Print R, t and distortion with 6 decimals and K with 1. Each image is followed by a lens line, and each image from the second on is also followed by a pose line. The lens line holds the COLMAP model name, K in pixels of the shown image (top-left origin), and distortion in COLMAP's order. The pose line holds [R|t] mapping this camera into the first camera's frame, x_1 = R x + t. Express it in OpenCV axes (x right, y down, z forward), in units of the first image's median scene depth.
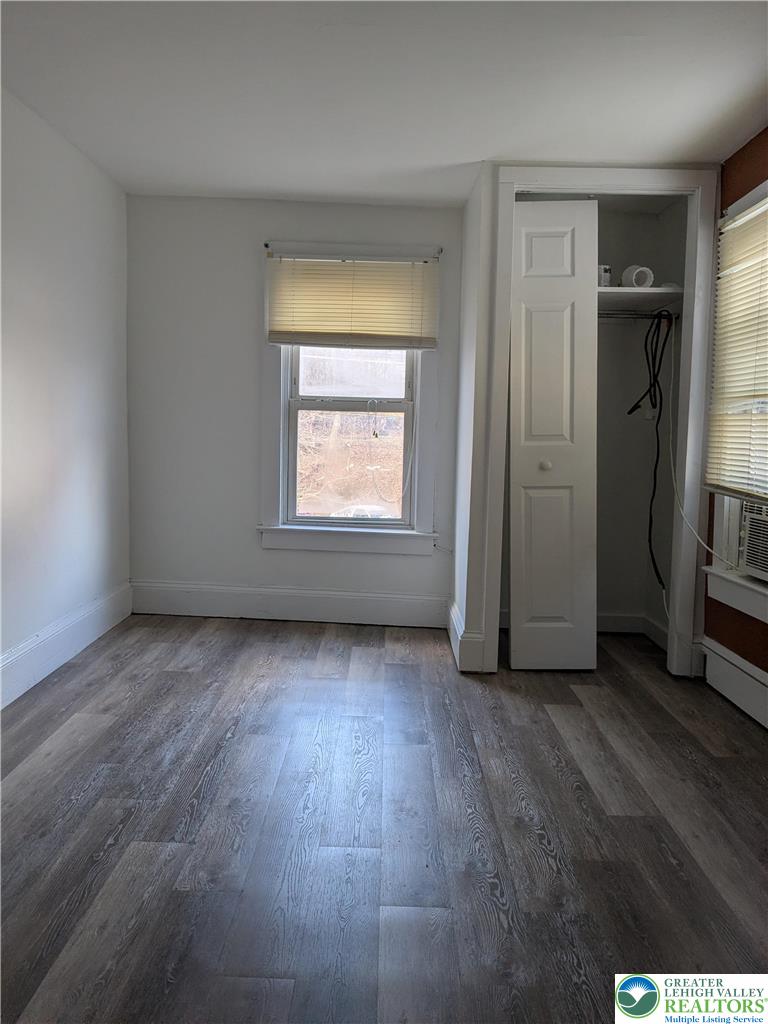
lens RADIAL K [[806.5, 0, 375.8], [0, 806.5, 496.3], [0, 0, 1]] dist [0.049488, -0.058762]
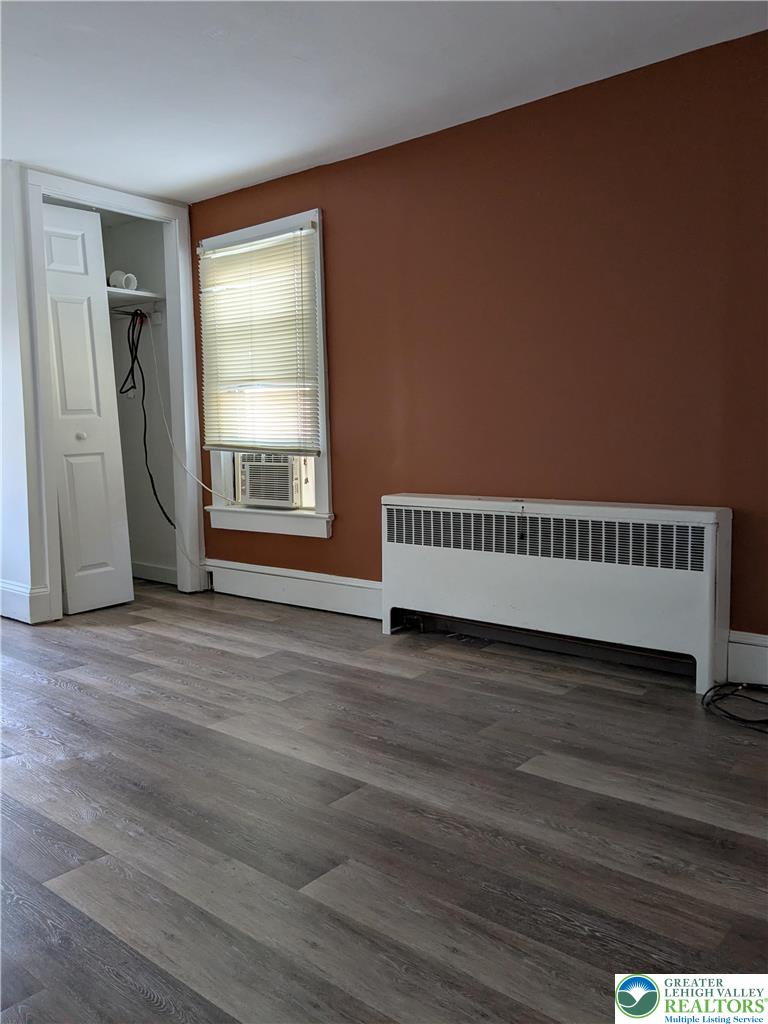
lens RADIAL K [[806.5, 0, 381.9], [0, 806.5, 509.3], [0, 0, 1]] dist [0.049488, -0.058762]
pose [[0.637852, -0.100959, 0.763513, -0.427396], [0.078255, 0.994736, 0.066158, 0.024416], [-0.766173, 0.017550, 0.642395, -0.086413]]
